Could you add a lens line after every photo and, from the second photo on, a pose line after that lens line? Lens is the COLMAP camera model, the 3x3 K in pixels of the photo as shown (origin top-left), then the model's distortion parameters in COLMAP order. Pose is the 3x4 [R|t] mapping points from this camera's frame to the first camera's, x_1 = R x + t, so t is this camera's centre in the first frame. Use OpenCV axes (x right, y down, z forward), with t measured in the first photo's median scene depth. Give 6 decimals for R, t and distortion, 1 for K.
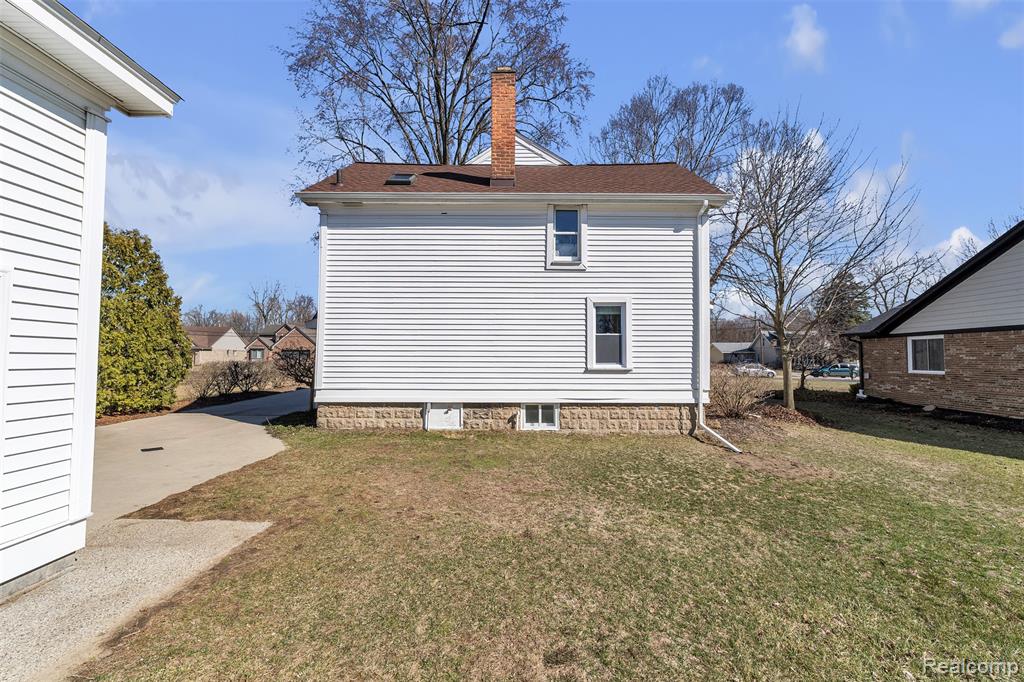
lens RADIAL K [[450.6, 0, 519.0], [0, 450.6, 340.1], [0, 0, 1]] dist [0.002109, 0.000711]
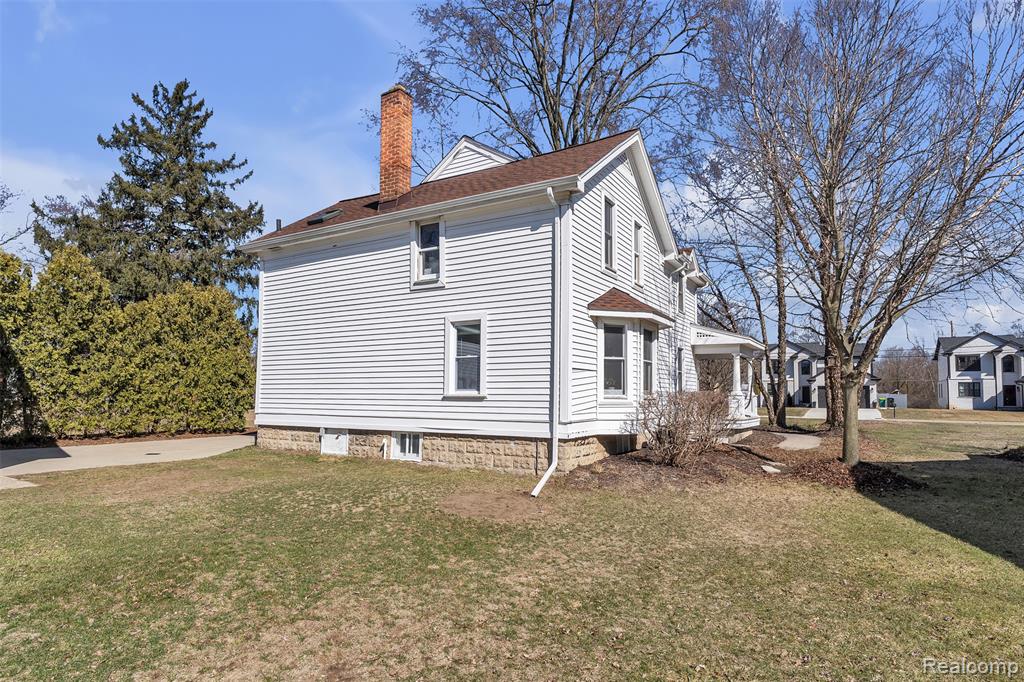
lens RADIAL K [[578.6, 0, 506.9], [0, 578.6, 367.5], [0, 0, 1]] dist [0.005491, -0.000306]
pose [[0.851958, -0.025541, -0.522987, 0.862800], [0.018838, 0.999658, -0.018131, 0.030423], [0.523271, 0.005595, 0.852148, 0.071843]]
